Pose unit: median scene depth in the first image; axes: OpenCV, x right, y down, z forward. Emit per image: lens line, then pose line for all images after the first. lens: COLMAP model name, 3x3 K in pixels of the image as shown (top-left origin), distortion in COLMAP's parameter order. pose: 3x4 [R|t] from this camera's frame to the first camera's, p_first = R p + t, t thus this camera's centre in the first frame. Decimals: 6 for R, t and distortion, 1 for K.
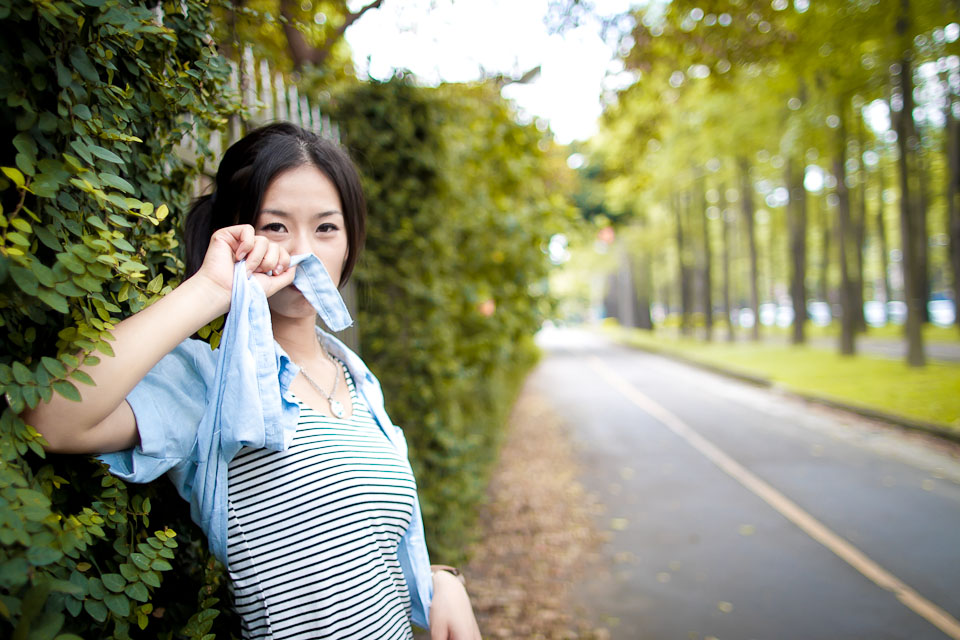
lens RADIAL K [[1054.4, 0, 493.2], [0, 1054.4, 321.1], [0, 0, 1]] dist [-0.051805, 0.018358]
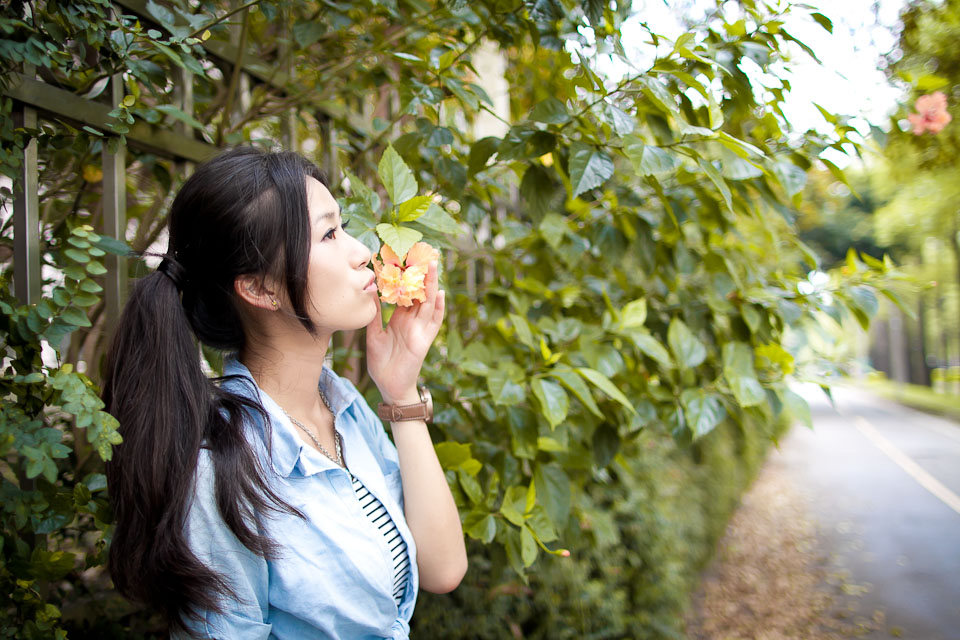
lens RADIAL K [[1054.4, 0, 493.2], [0, 1054.4, 321.1], [0, 0, 1]] dist [-0.051805, 0.018358]
pose [[0.971787, -0.002149, -0.235850, 0.008008], [-0.009134, 0.998866, -0.046734, -0.000637], [0.235683, 0.047570, 0.970665, 0.104534]]
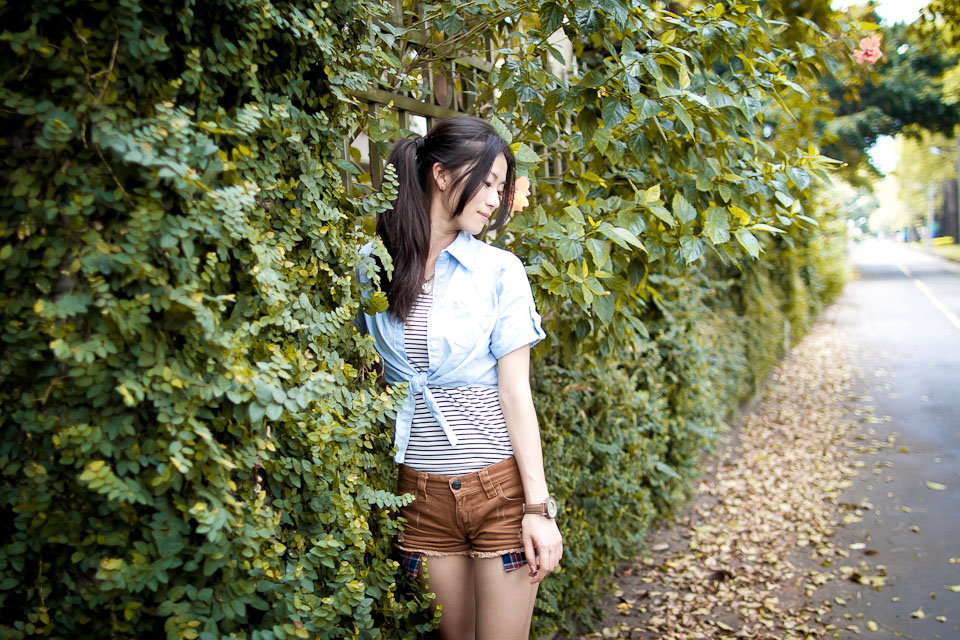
lens RADIAL K [[1054.4, 0, 493.2], [0, 1054.4, 321.1], [0, 0, 1]] dist [-0.051805, 0.018358]
pose [[0.954651, 0.005329, -0.297680, 0.013119], [0.016871, 0.997265, 0.071957, 0.000185], [0.297250, -0.073716, 0.951950, 0.082763]]
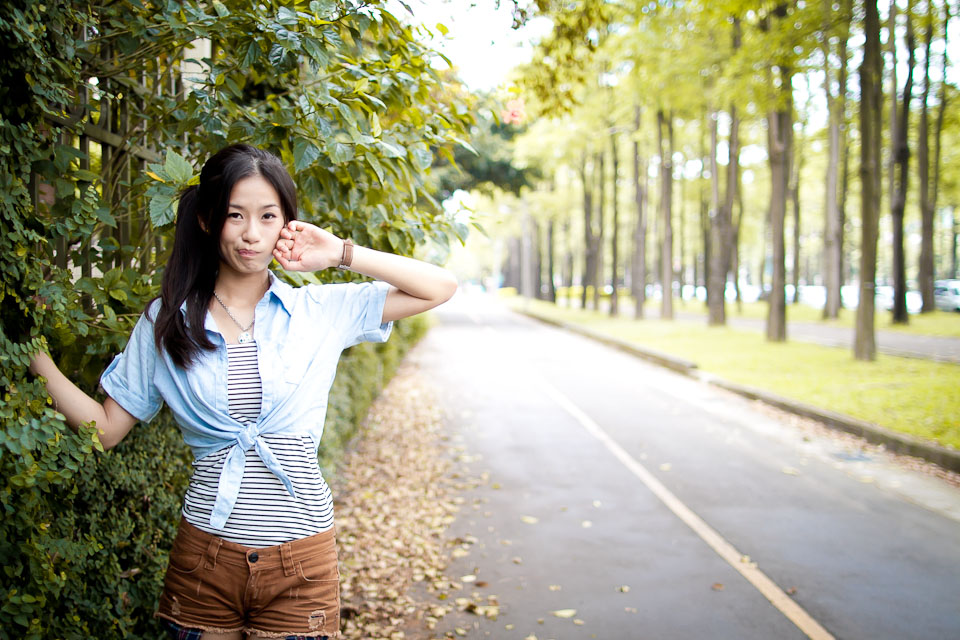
lens RADIAL K [[1054.4, 0, 493.2], [0, 1054.4, 321.1], [0, 0, 1]] dist [-0.051805, 0.018358]
pose [[0.994438, 0.041058, 0.096993, 0.008146], [-0.044208, 0.998555, 0.030544, 0.000066], [-0.095598, -0.034662, 0.994816, 0.081677]]
